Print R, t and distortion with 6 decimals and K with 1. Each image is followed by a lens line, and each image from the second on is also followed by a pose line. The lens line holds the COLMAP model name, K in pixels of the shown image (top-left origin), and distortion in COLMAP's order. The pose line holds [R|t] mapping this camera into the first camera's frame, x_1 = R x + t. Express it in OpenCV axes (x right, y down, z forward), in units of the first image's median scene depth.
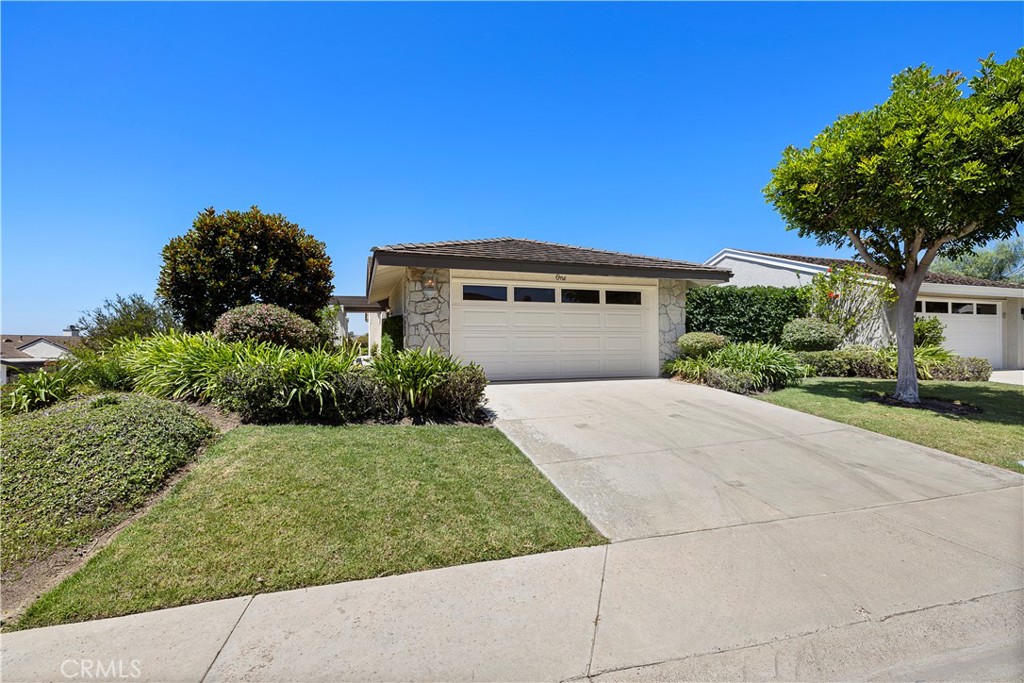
lens RADIAL K [[455.4, 0, 511.2], [0, 455.4, 348.2], [0, 0, 1]] dist [-0.011749, 0.001696]
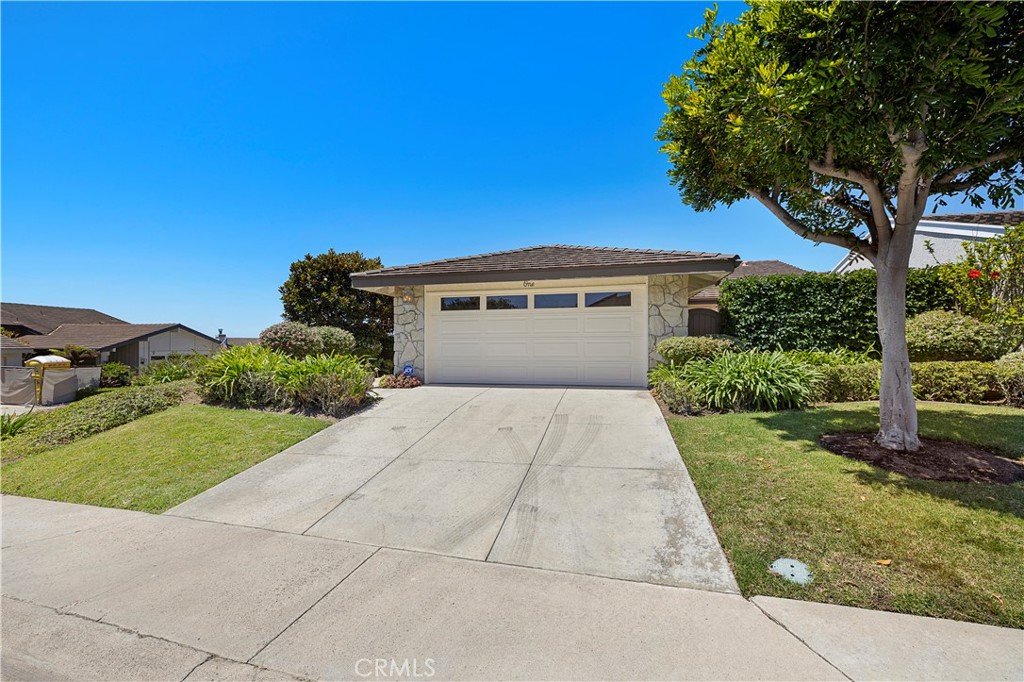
lens RADIAL K [[436.8, 0, 511.8], [0, 436.8, 333.6], [0, 0, 1]] dist [-0.004489, -0.000832]
pose [[0.849364, -0.018282, -0.527491, 0.578794], [-0.004793, 0.999092, -0.042345, -0.004999], [0.527786, 0.038495, 0.848505, 0.169310]]
